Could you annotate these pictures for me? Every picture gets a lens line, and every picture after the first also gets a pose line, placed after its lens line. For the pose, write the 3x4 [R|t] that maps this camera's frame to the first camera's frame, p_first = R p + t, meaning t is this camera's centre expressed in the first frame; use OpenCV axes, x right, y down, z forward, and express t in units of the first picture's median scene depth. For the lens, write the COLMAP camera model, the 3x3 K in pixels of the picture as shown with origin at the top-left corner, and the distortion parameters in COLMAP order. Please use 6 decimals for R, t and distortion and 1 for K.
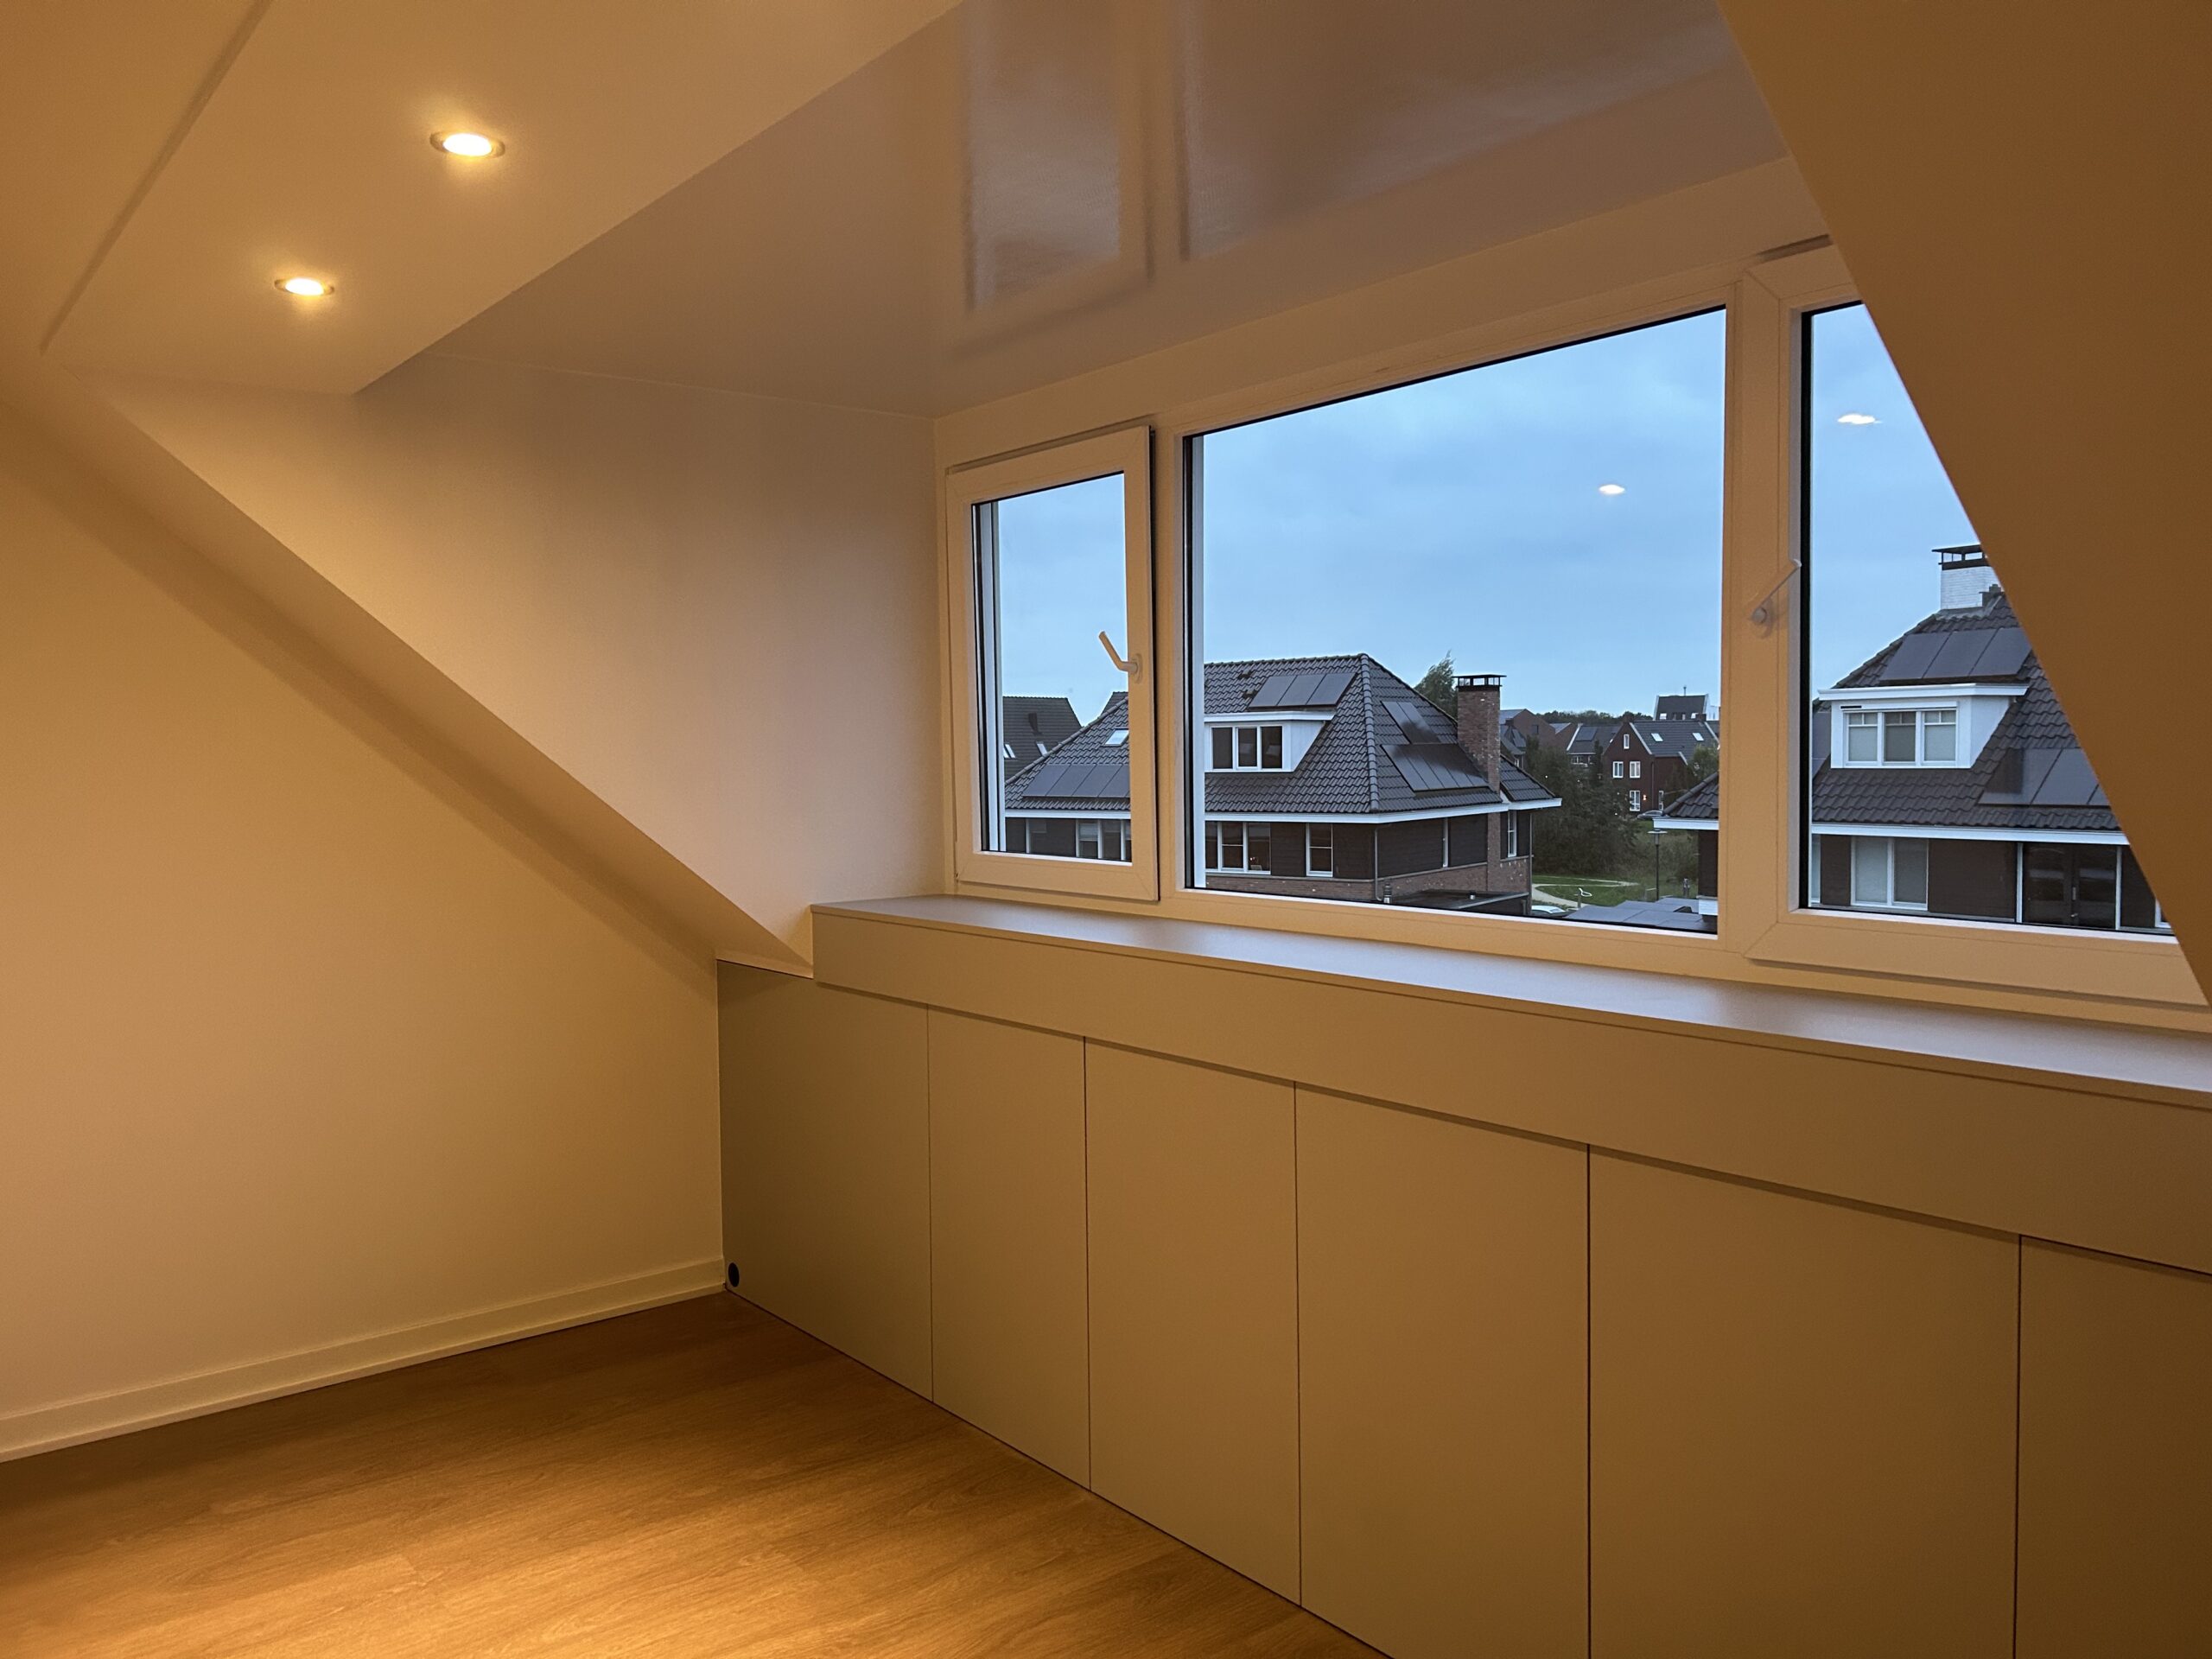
lens RADIAL K [[1667.1, 0, 1114.4], [0, 1667.1, 833.5], [0, 0, 1]] dist [0.039928, -0.011950]
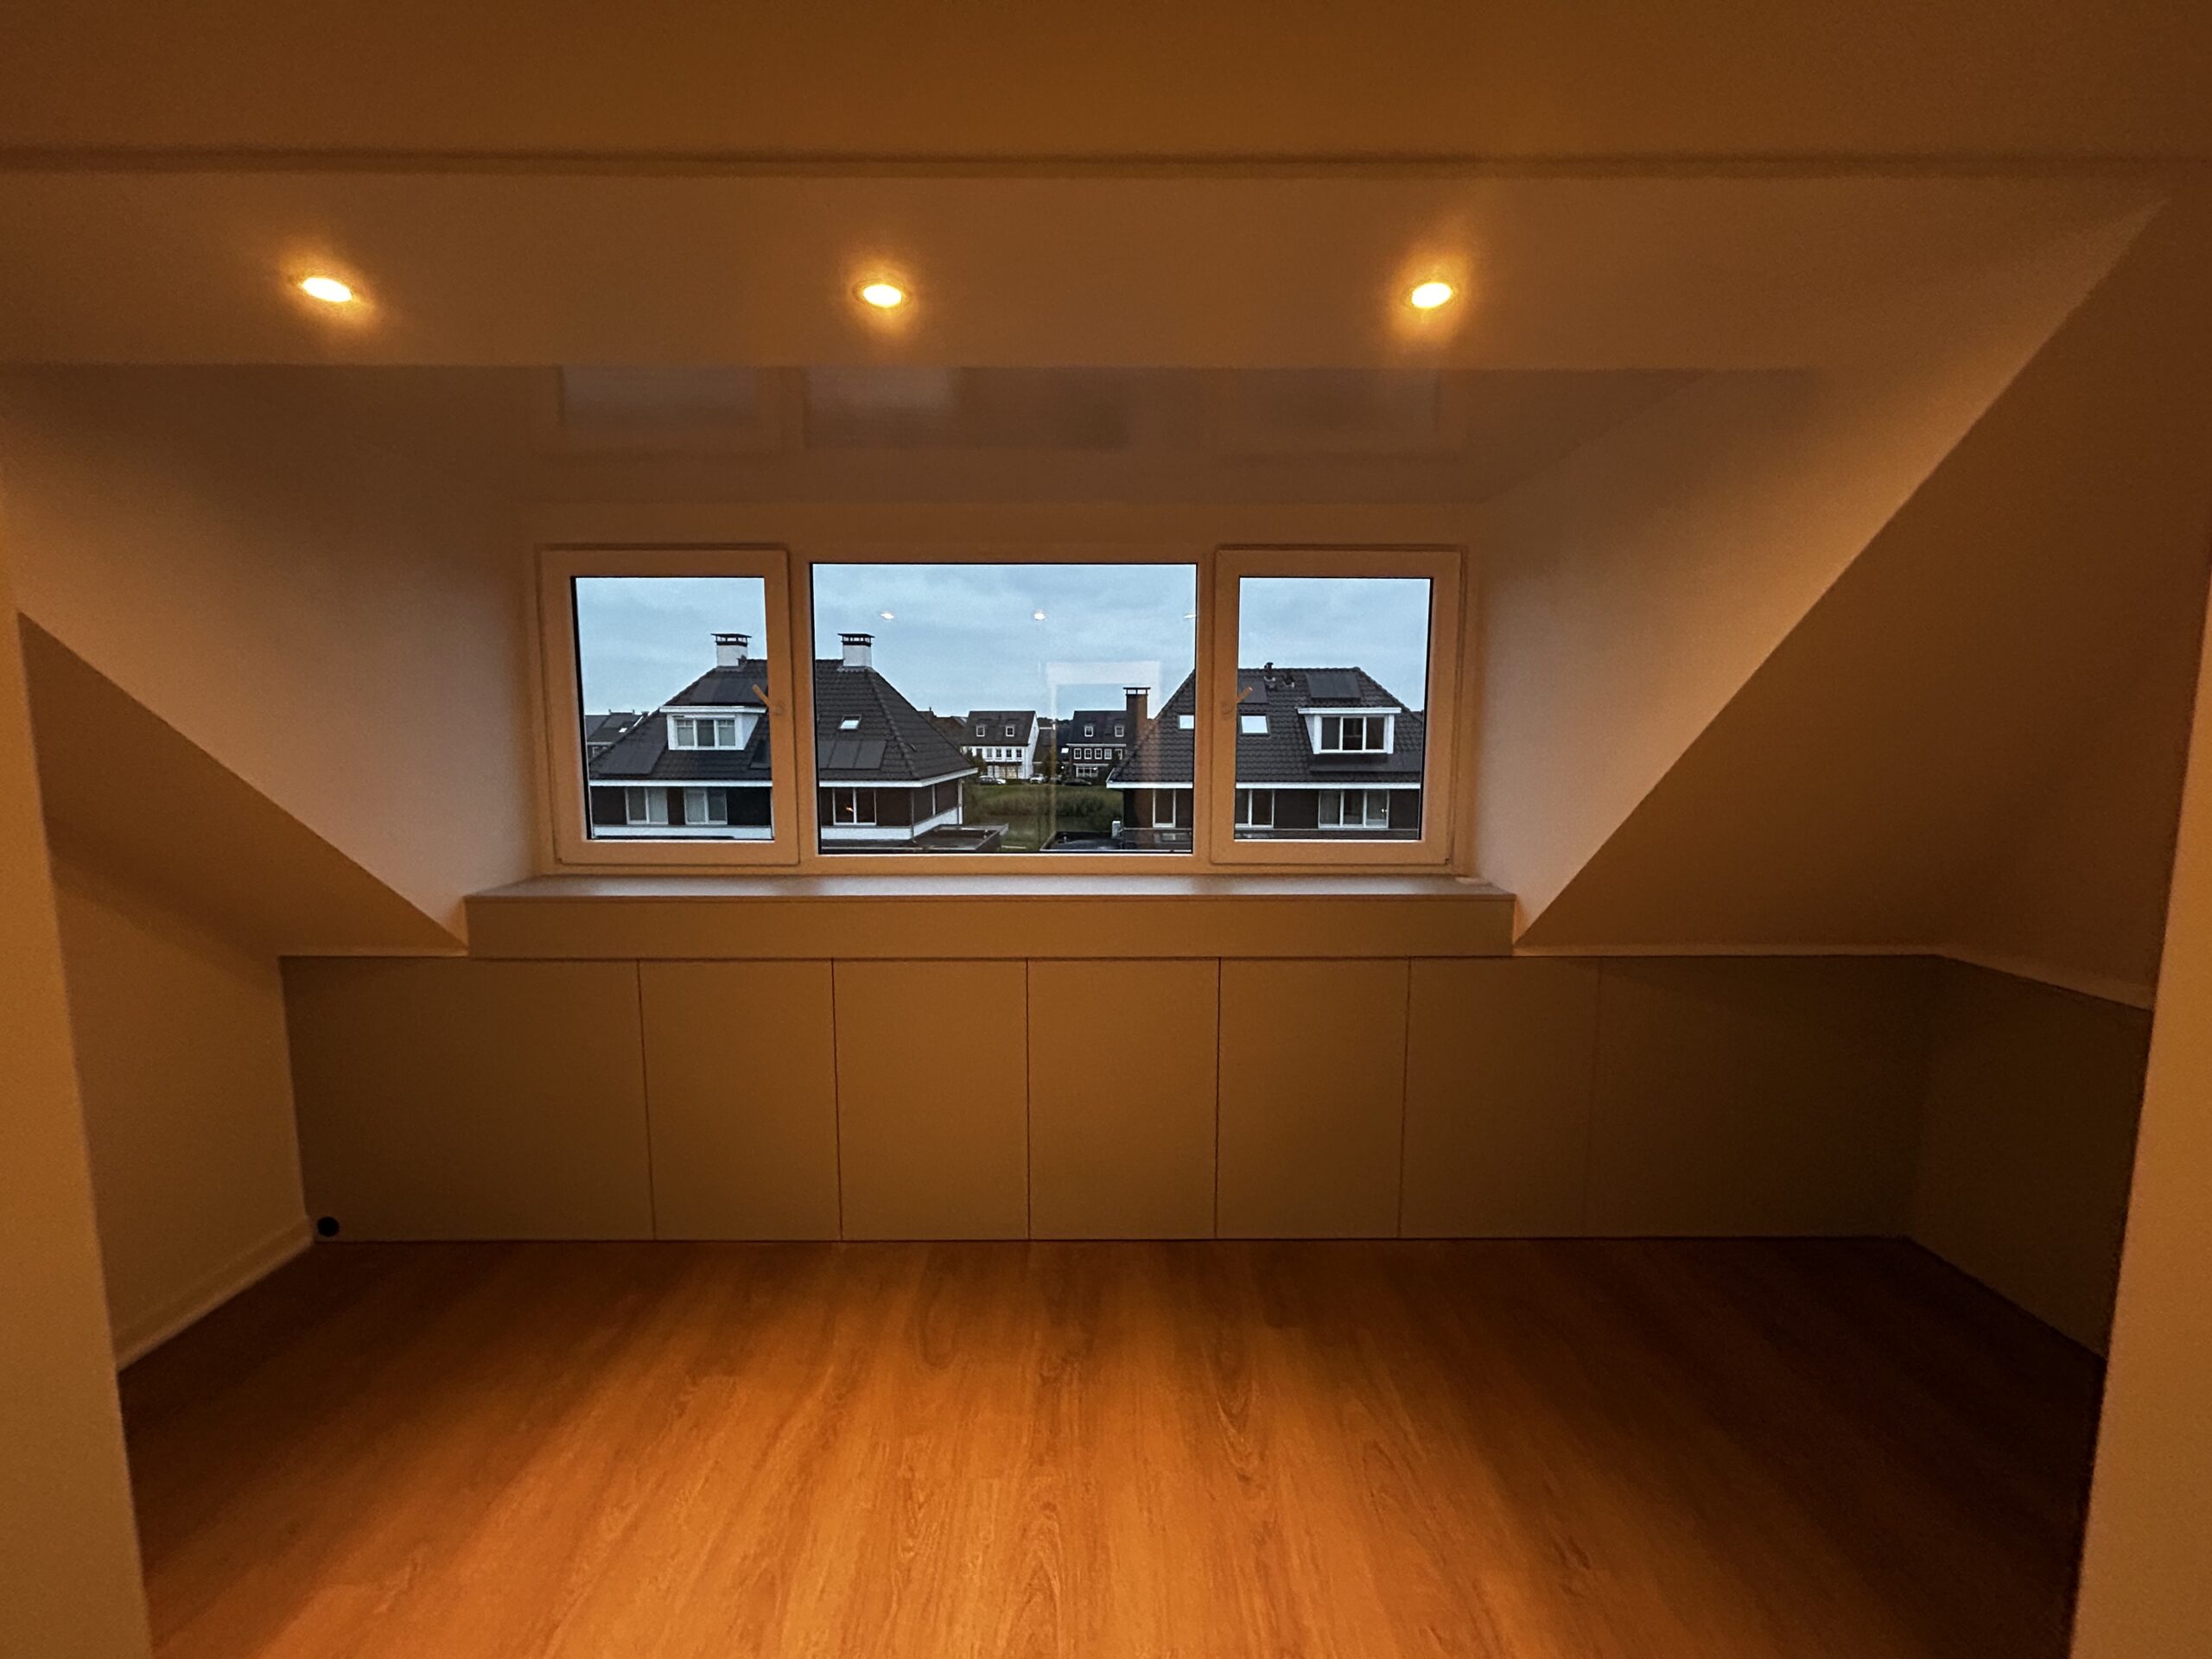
lens RADIAL K [[892.7, 0, 1102.9], [0, 892.7, 830.3], [0, 0, 1]] dist [0.002878, 0.001442]
pose [[0.617142, -0.073193, 0.783440, -0.432852], [0.030772, 0.997148, 0.068918, -0.037429], [-0.786250, -0.018424, 0.617634, 0.260682]]
